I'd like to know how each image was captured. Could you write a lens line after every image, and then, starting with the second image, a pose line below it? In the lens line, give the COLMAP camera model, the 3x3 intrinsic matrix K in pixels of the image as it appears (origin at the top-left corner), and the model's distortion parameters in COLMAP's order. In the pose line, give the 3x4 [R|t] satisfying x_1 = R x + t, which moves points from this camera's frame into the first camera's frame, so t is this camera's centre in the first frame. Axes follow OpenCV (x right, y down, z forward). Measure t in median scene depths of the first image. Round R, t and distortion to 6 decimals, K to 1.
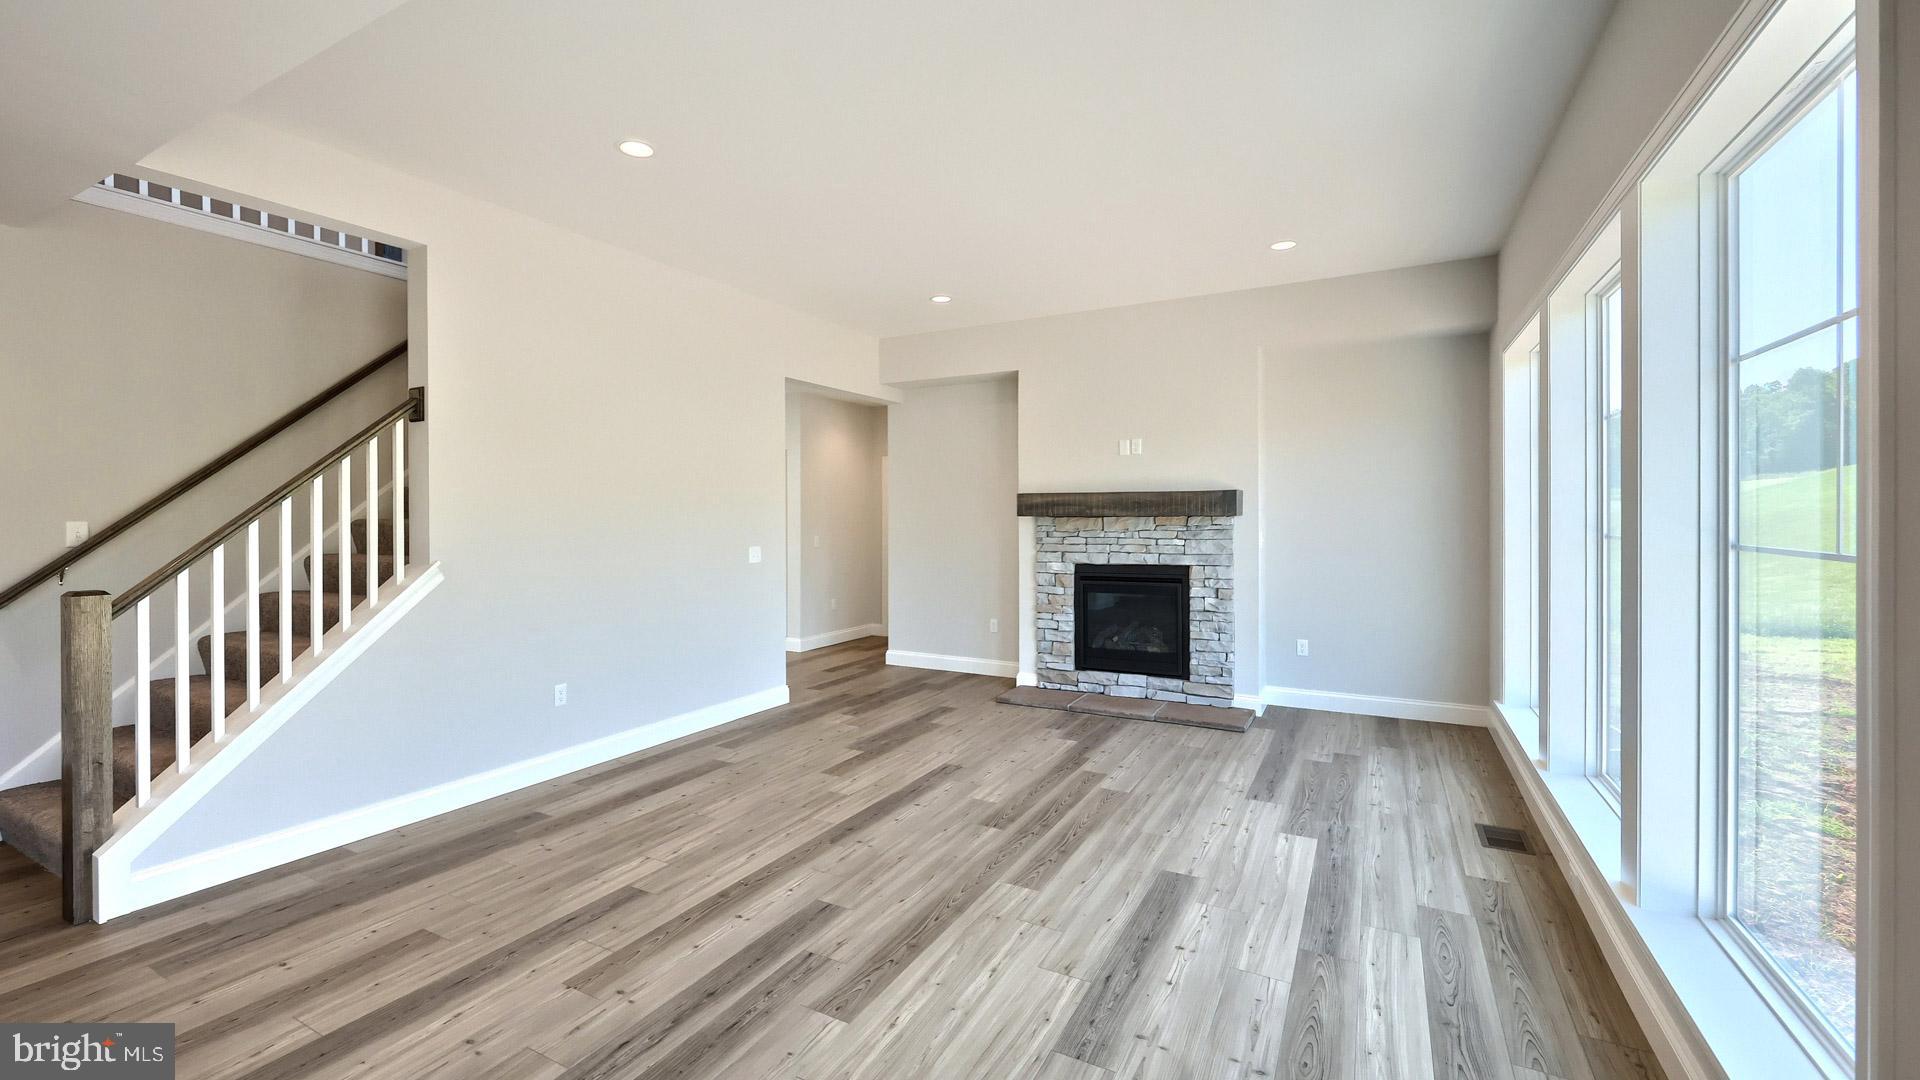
lens RADIAL K [[776.1, 0, 955.7], [0, 776.1, 520.5], [0, 0, 1]] dist [0.002148, -0.000393]
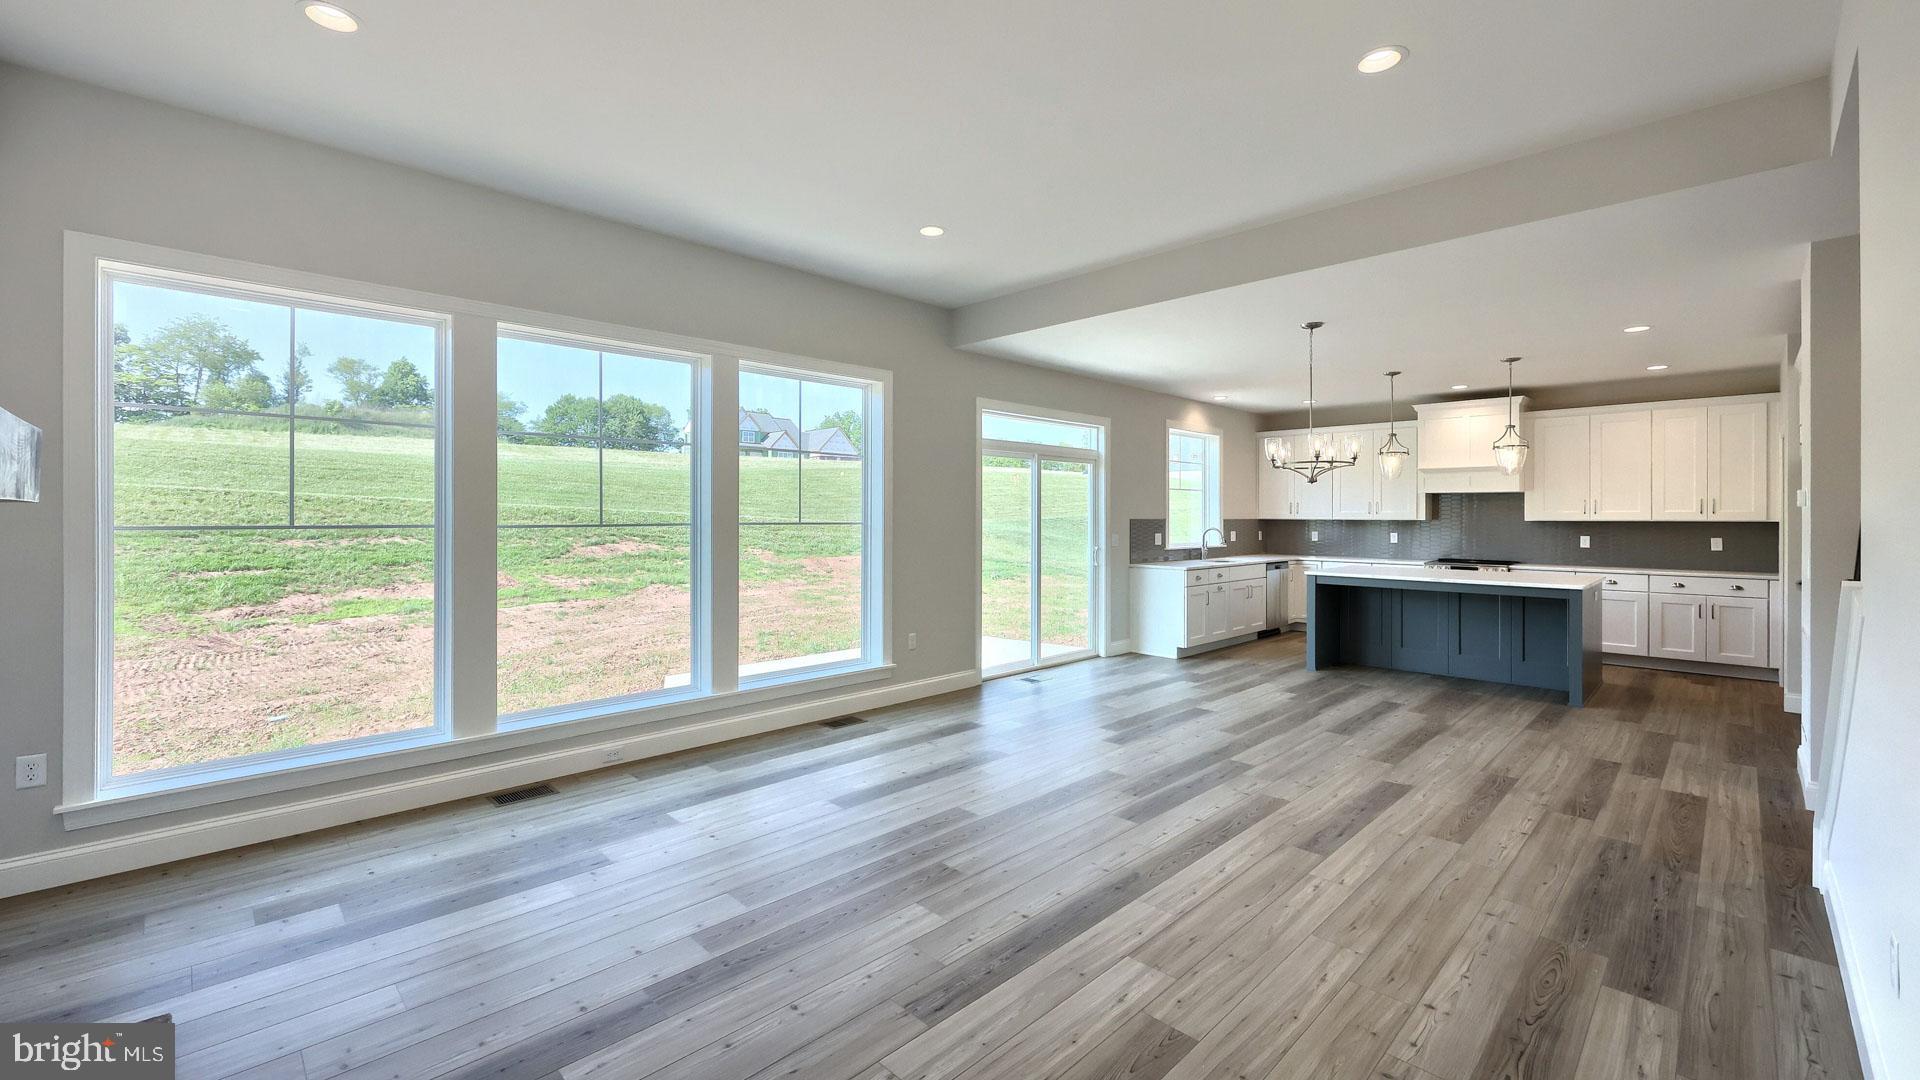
lens RADIAL K [[776.1, 0, 960.6], [0, 776.1, 513.9], [0, 0, 1]] dist [0.002148, -0.000393]
pose [[-0.958629, -0.001683, 0.284654, -0.164655], [-0.001226, 0.999998, 0.001785, 0.001326], [-0.284656, 0.001362, -0.958629, 1.441291]]
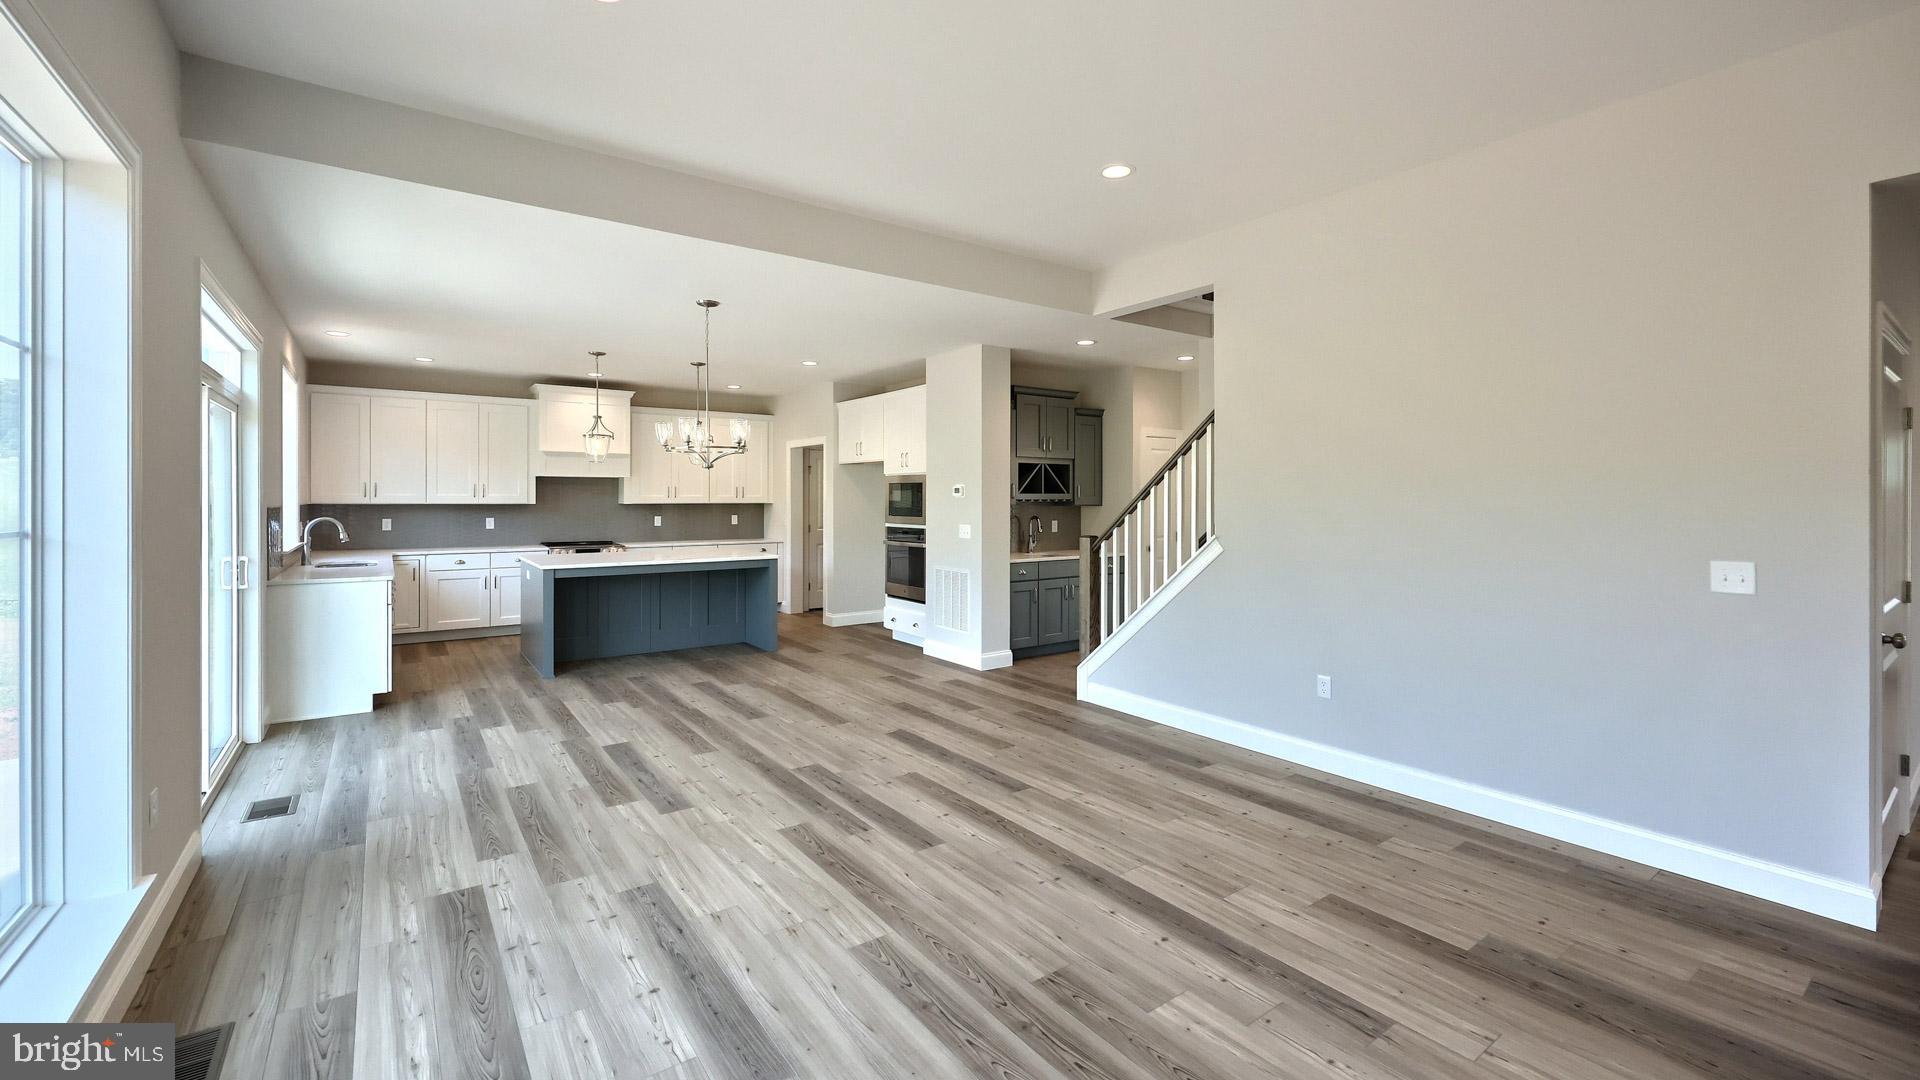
lens RADIAL K [[776.1, 0, 944.5], [0, 776.1, 494.0], [0, 0, 1]] dist [0.002148, -0.000393]
pose [[-0.435954, -0.004907, -0.899956, 0.534721], [-0.006472, 0.999976, -0.002318, -0.007478], [0.899946, 0.004814, -0.435975, 0.953547]]
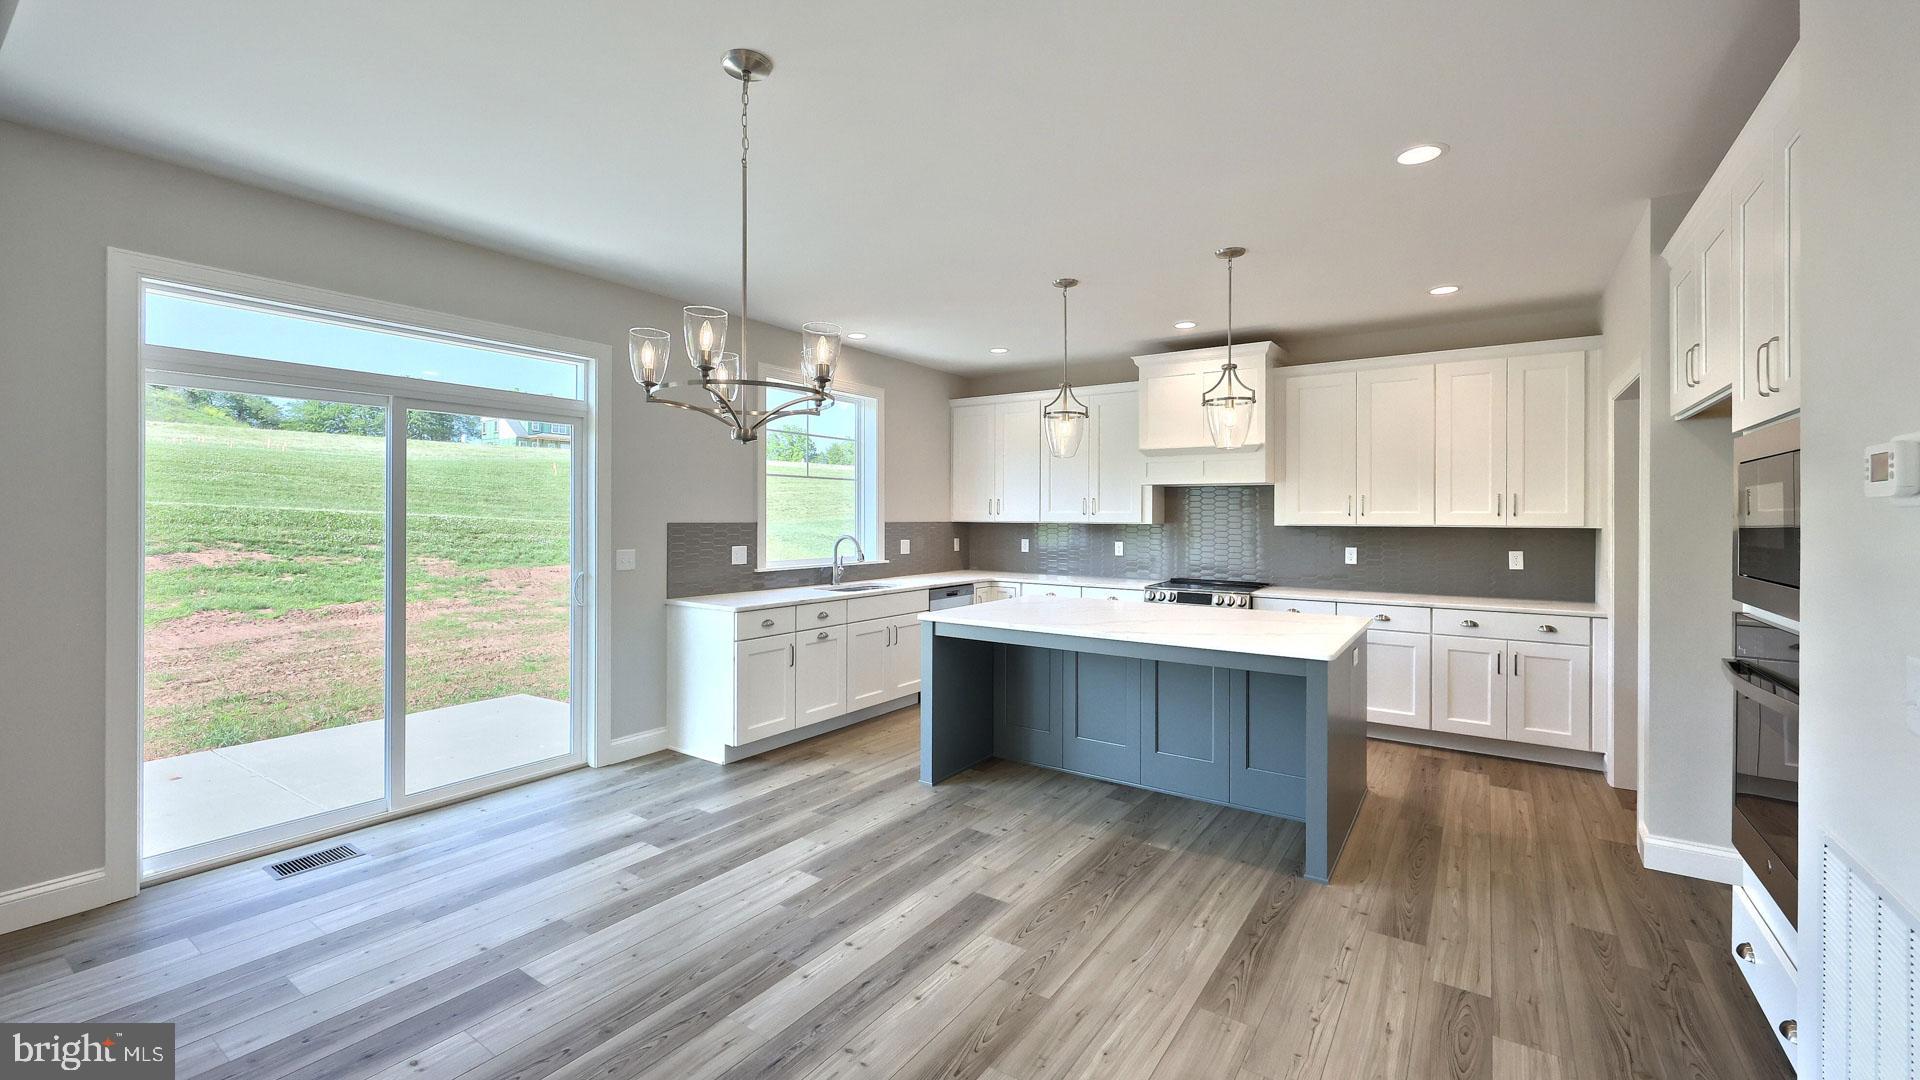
lens RADIAL K [[776.1, 0, 960.4], [0, 776.1, 512.5], [0, 0, 1]] dist [0.002148, -0.000393]
pose [[-0.995102, -0.004685, 0.098738, -0.527896], [-0.004688, 0.999989, 0.000210, -0.000201], [-0.098738, -0.000254, -0.995113, 0.631143]]
